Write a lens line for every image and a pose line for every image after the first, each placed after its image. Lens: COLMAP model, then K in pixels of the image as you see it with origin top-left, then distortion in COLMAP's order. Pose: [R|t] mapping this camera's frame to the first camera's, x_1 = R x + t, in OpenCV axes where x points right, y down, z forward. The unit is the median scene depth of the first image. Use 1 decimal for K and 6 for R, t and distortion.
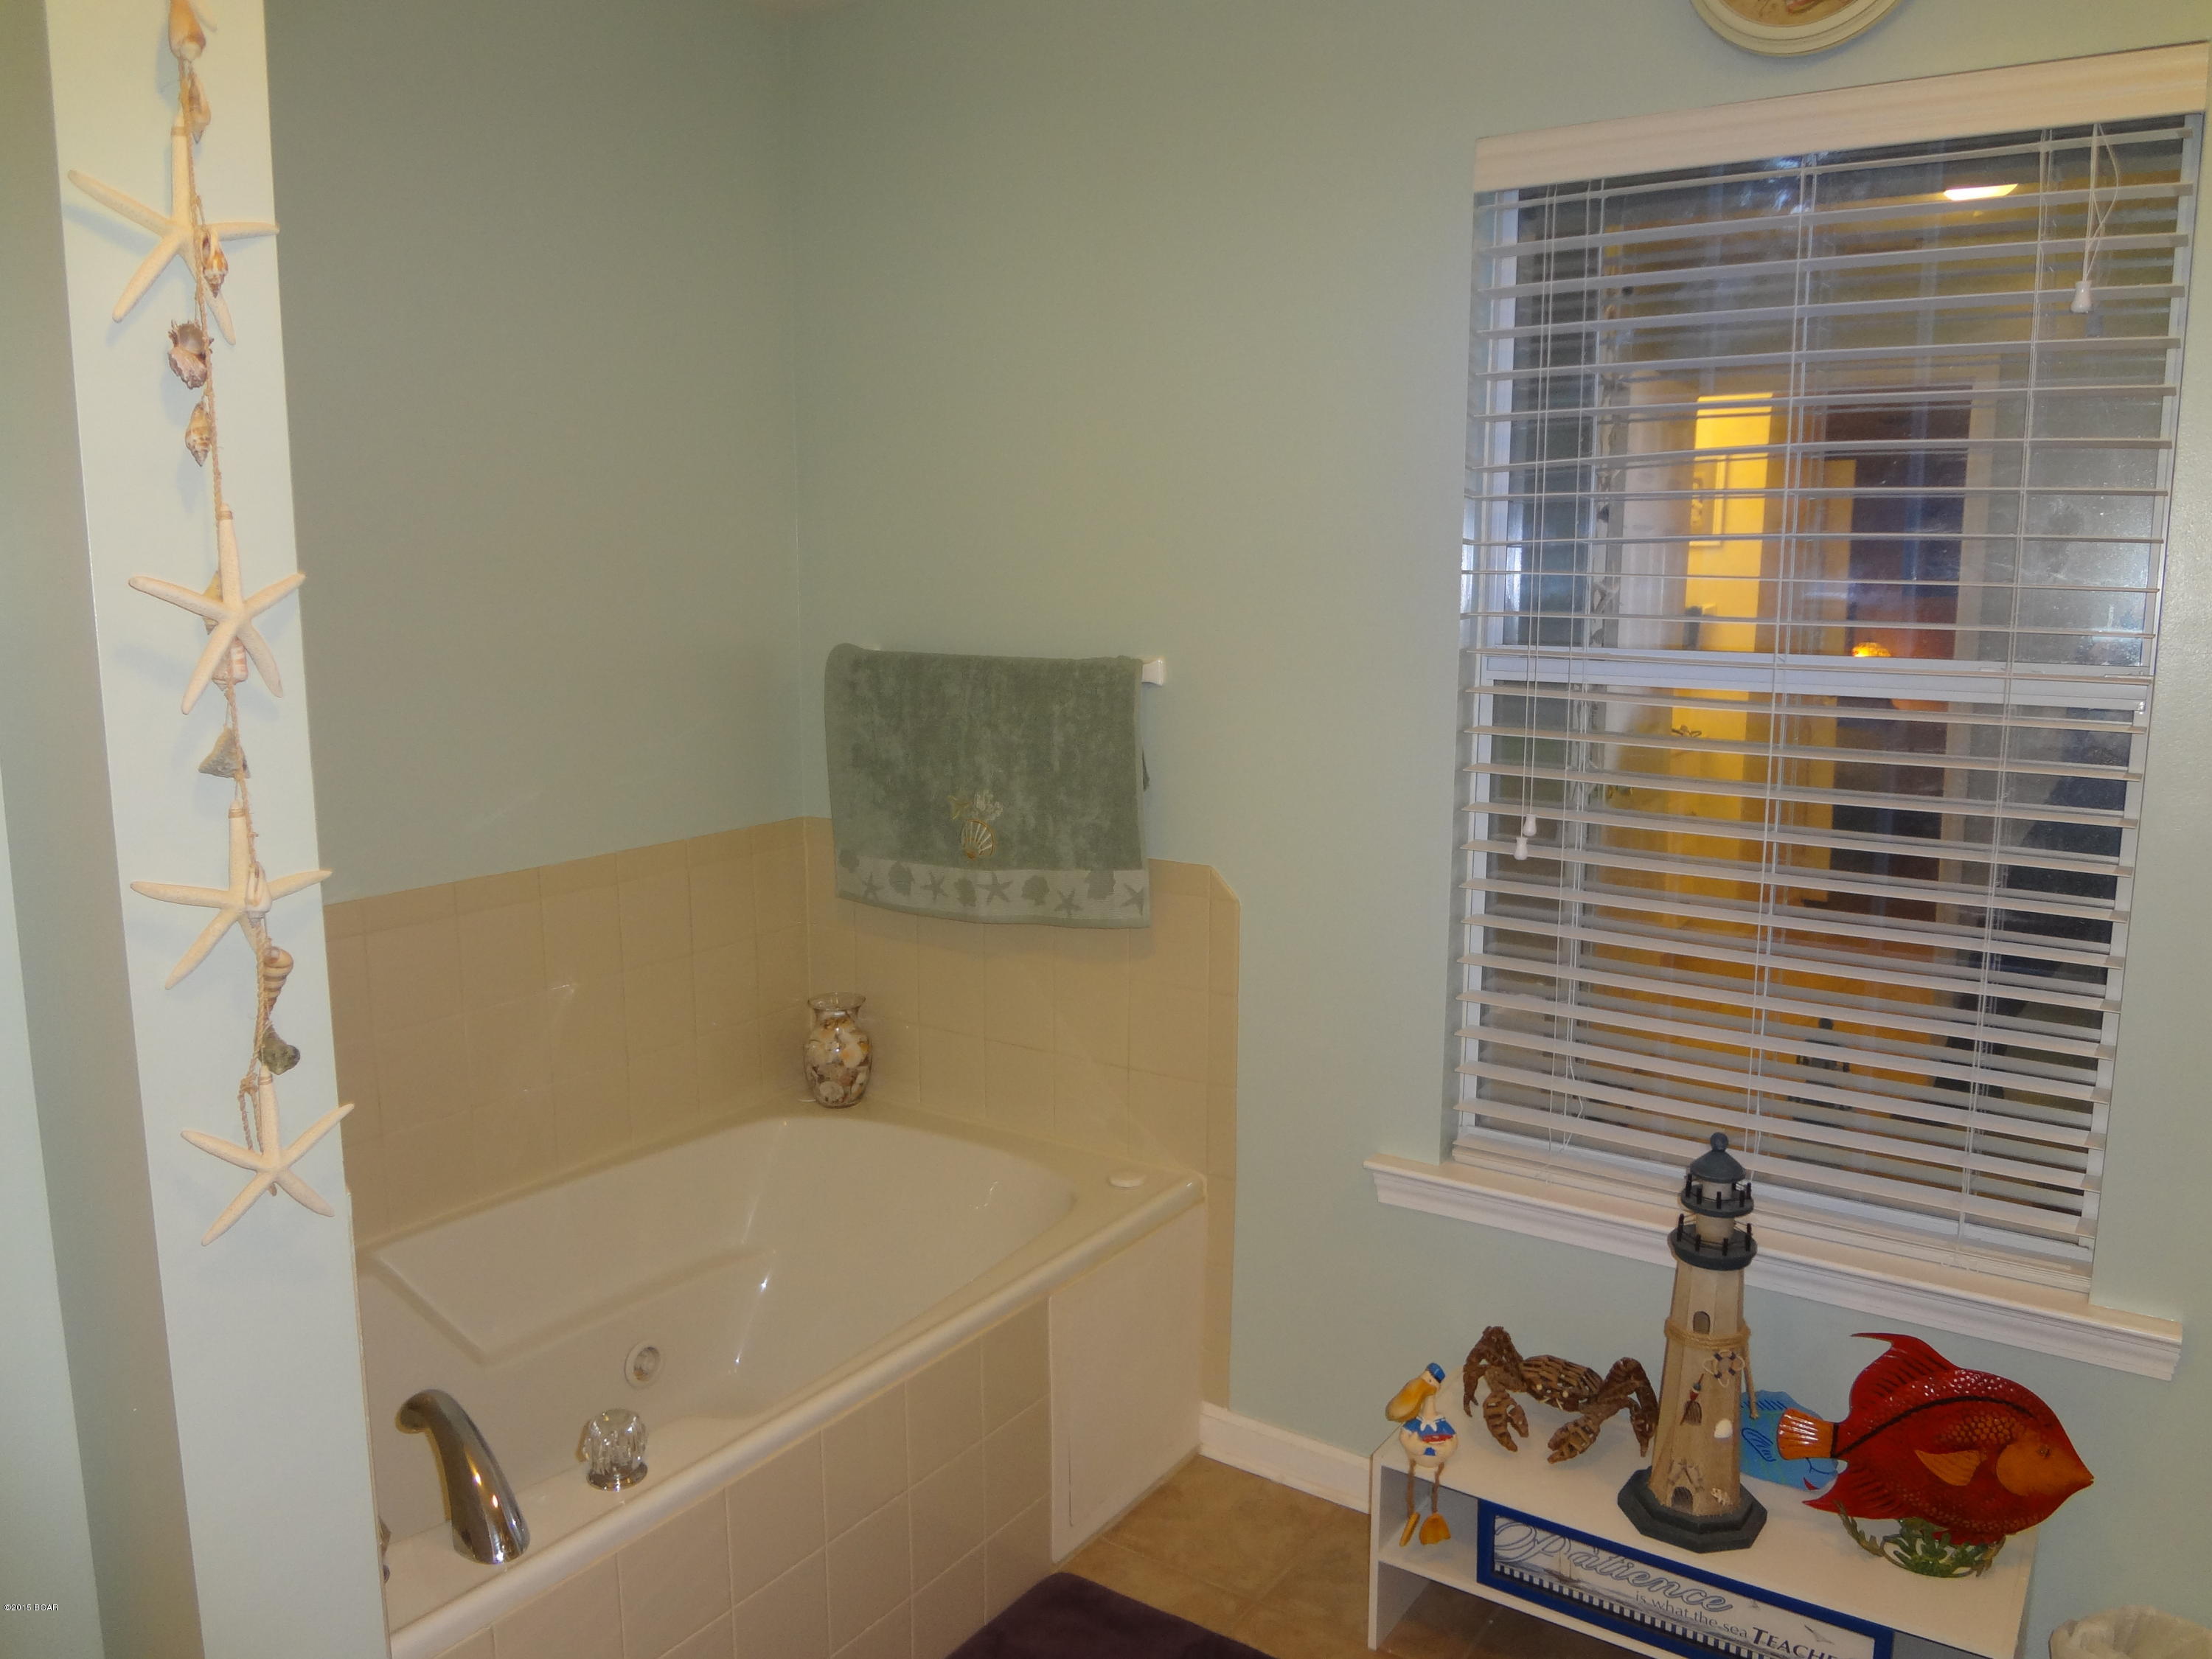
lens RADIAL K [[1648.0, 0, 1115.1], [0, 1648.0, 836.0], [0, 0, 1]] dist [-0.042025, 0.003482]
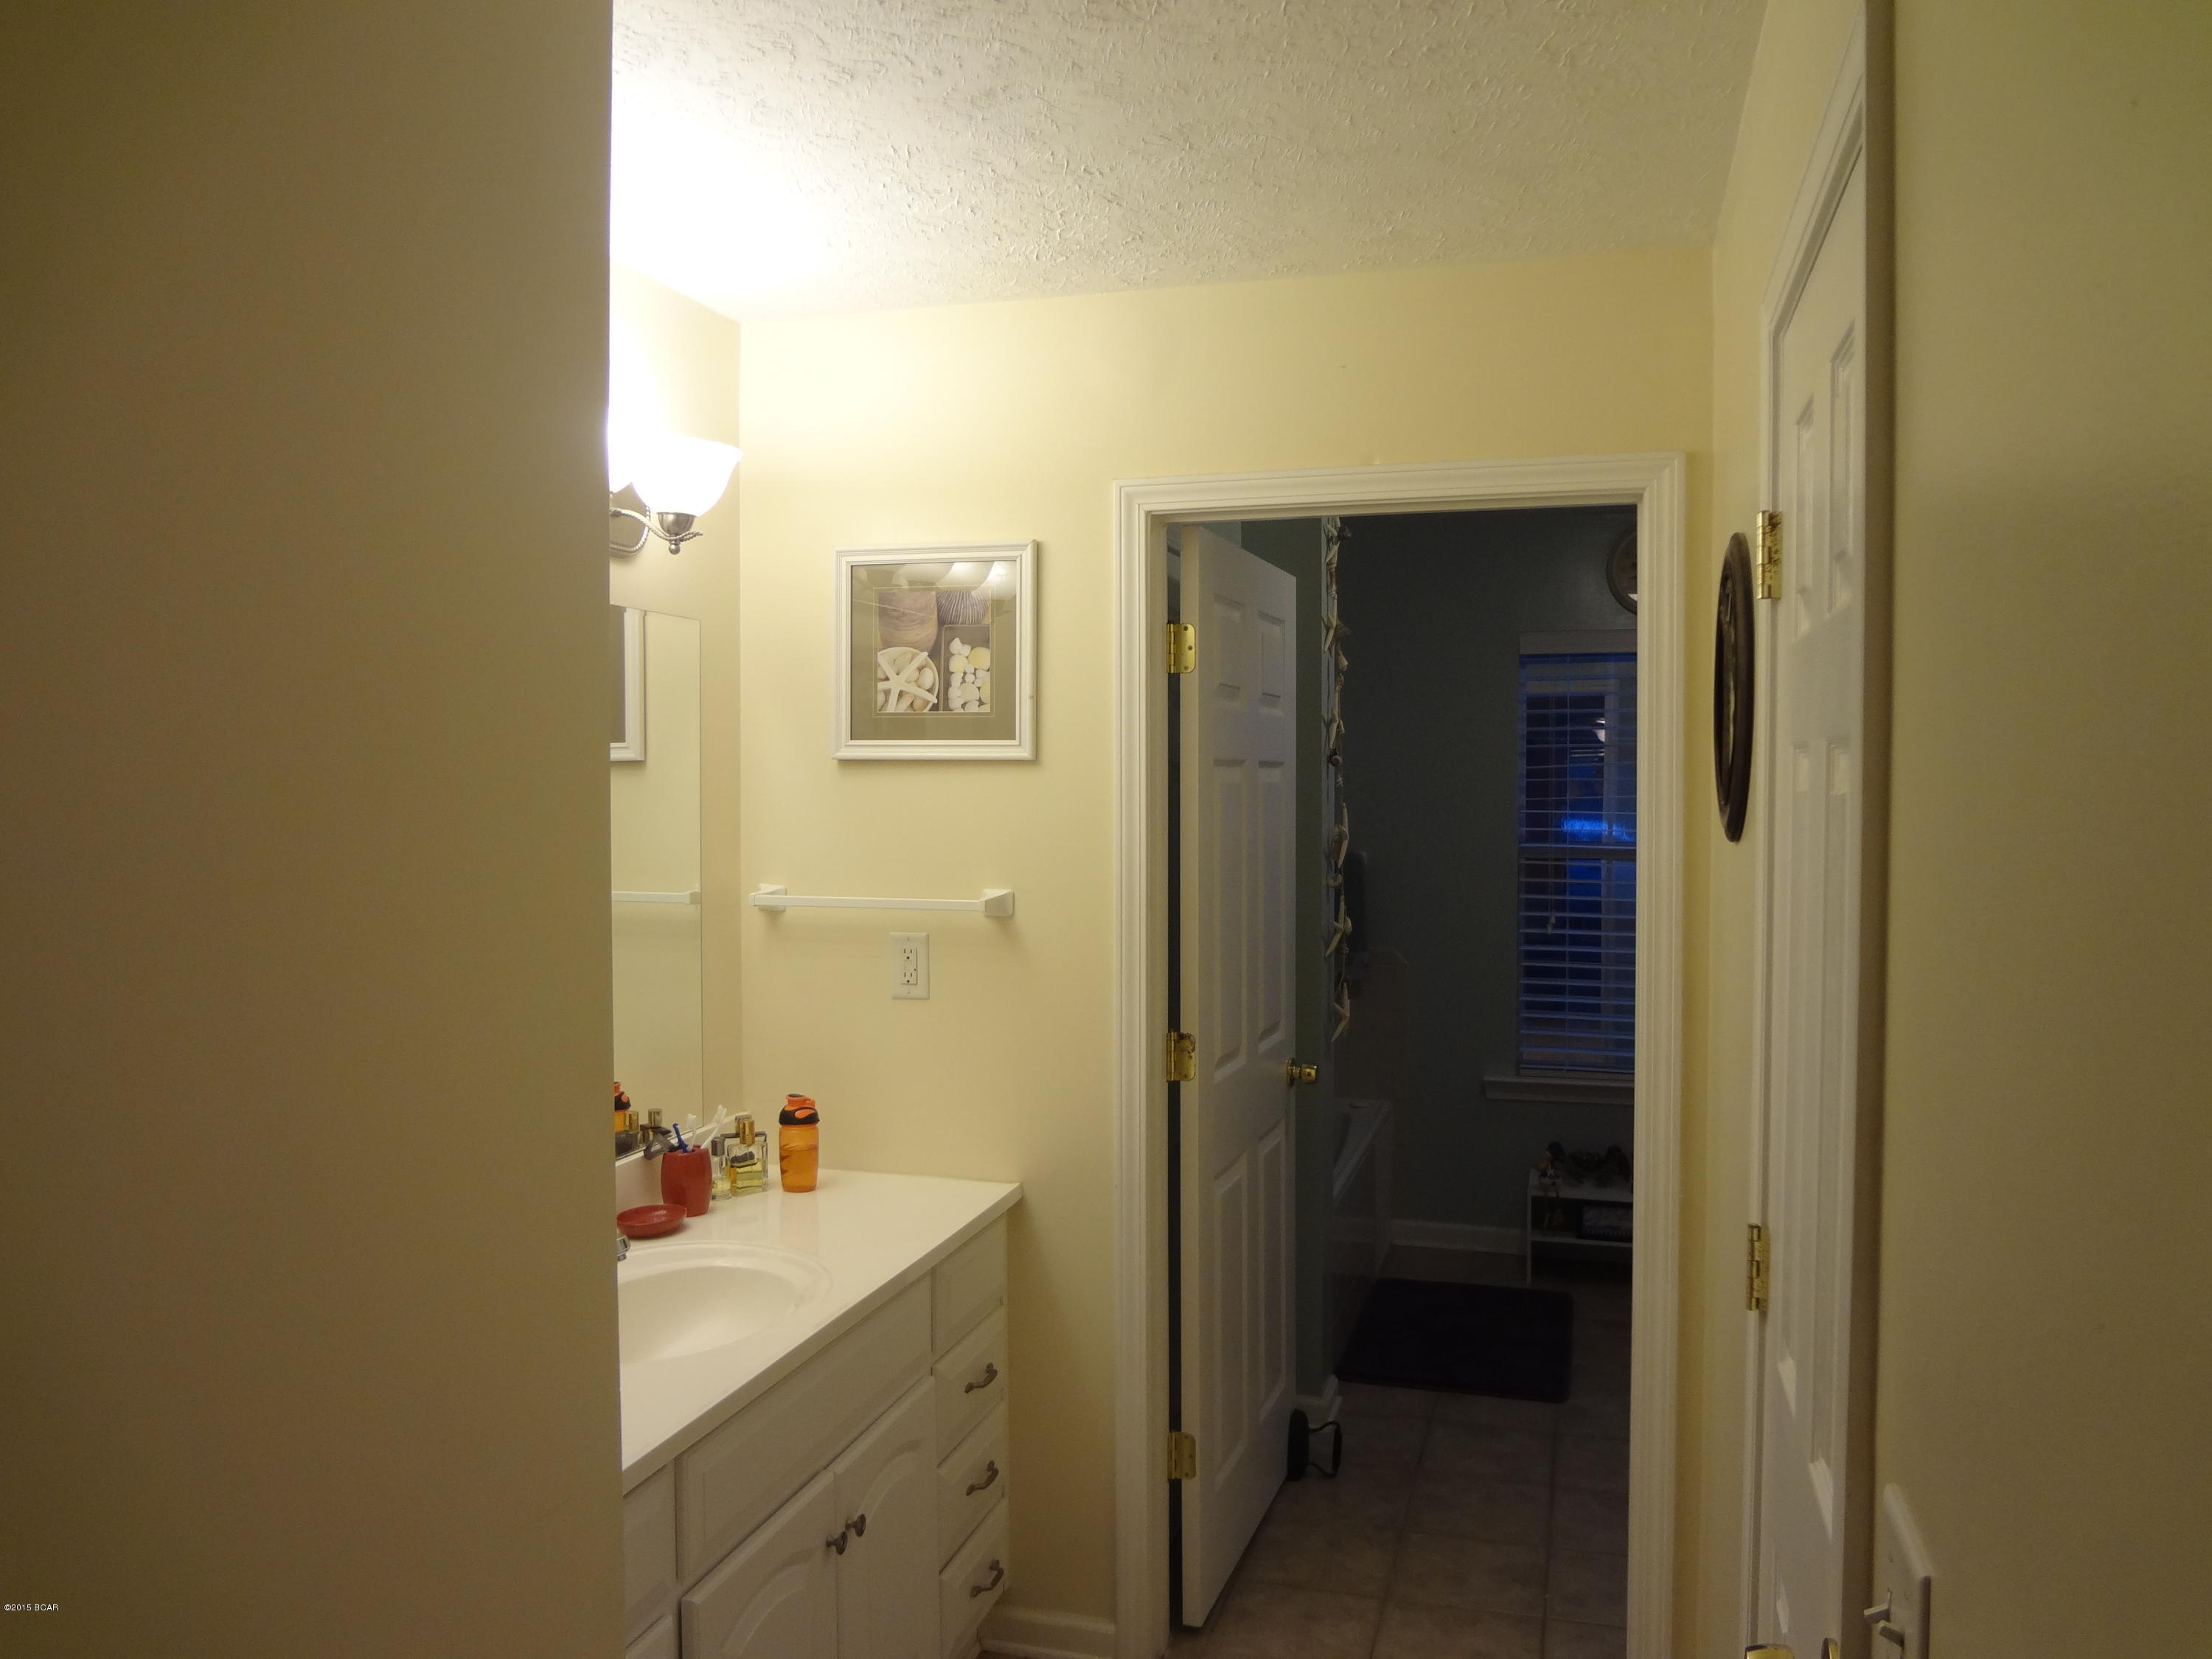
lens RADIAL K [[1648.0, 0, 1115.1], [0, 1648.0, 836.0], [0, 0, 1]] dist [-0.042025, 0.003482]
pose [[0.951999, -0.015639, 0.305700, -1.041420], [0.051059, 0.992815, -0.108218, 0.095022], [-0.301811, 0.118632, 0.945958, -1.021899]]
